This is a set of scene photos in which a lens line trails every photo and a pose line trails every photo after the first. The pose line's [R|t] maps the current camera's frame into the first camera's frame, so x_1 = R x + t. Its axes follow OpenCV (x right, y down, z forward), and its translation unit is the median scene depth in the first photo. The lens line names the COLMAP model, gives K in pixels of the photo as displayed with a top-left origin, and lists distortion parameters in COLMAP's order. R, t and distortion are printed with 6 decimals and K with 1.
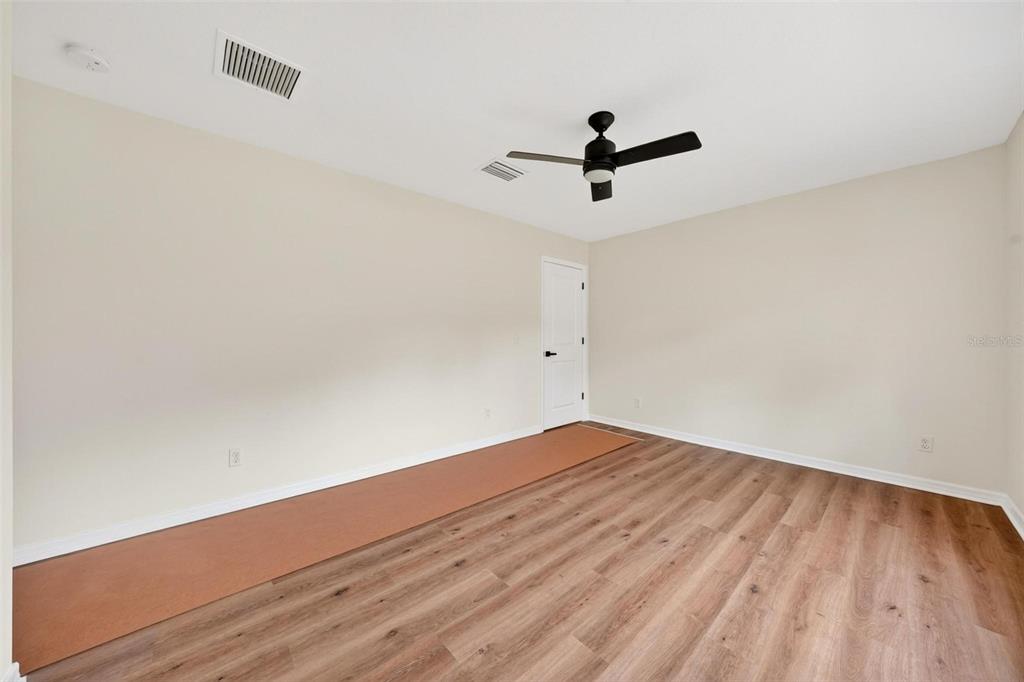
lens RADIAL K [[357.1, 0, 519.4], [0, 357.1, 333.3], [0, 0, 1]] dist [-0.017175, 0.000822]
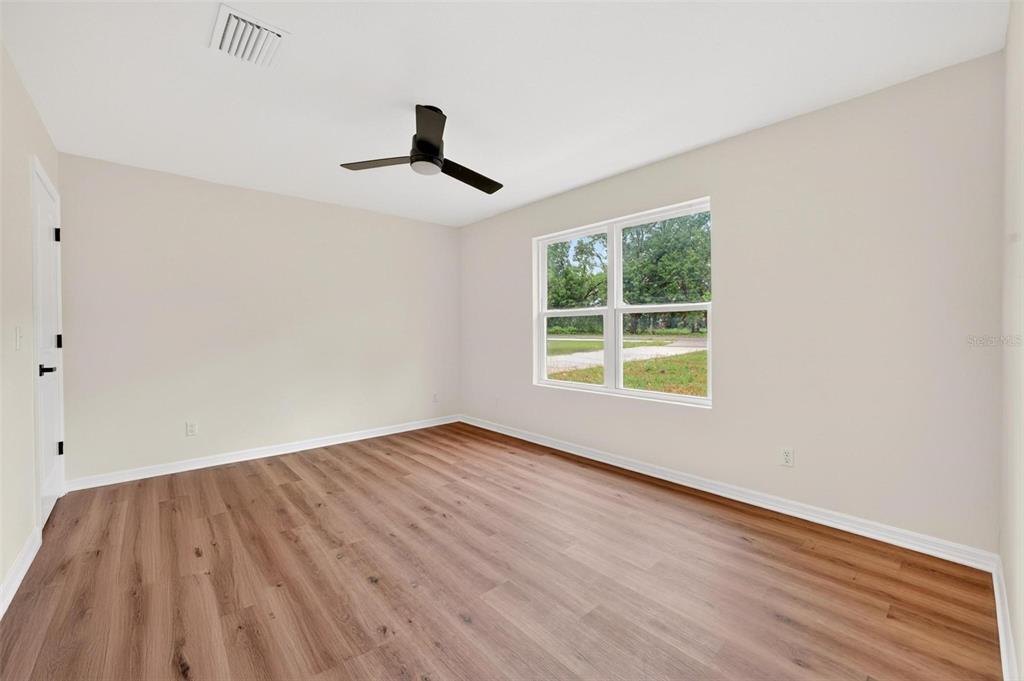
lens RADIAL K [[405.8, 0, 519.7], [0, 405.8, 336.4], [0, 0, 1]] dist [0.001856, 0.000105]
pose [[0.008237, -0.018784, 0.999790, -0.952115], [-0.008855, 0.999783, 0.018857, -0.007073], [-0.999927, -0.009008, 0.008069, 0.776795]]
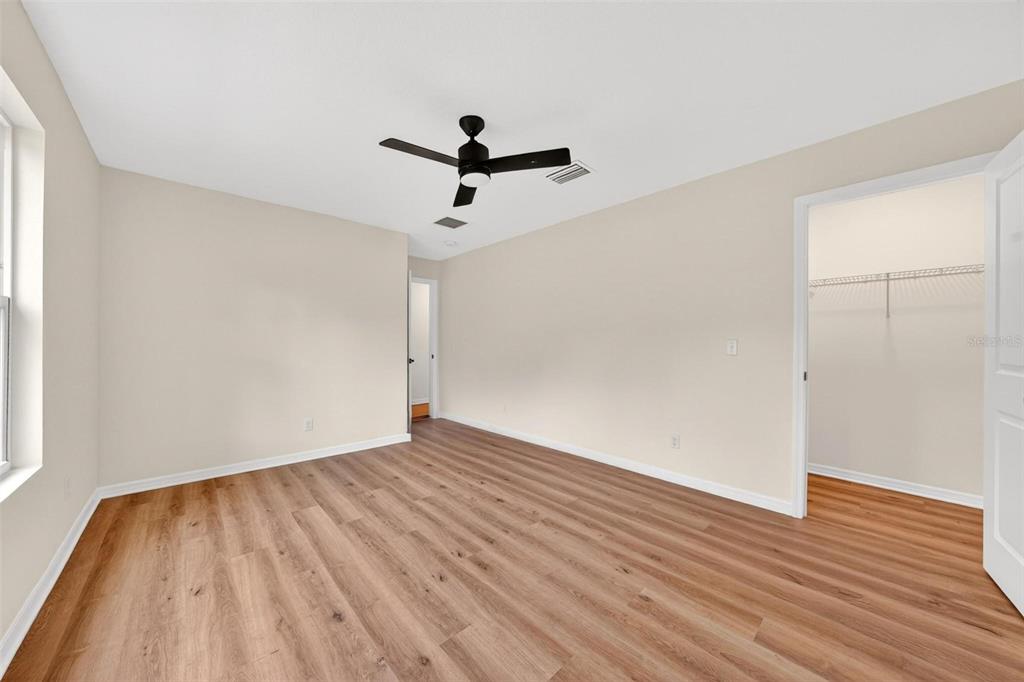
lens RADIAL K [[357.1, 0, 512.0], [0, 357.1, 345.0], [0, 0, 1]] dist [-0.017175, 0.000822]
pose [[-0.000131, -0.001331, -0.999999, 1.271776], [0.010818, 0.999941, -0.001332, 0.013255], [0.999941, -0.010818, -0.000117, 1.167151]]
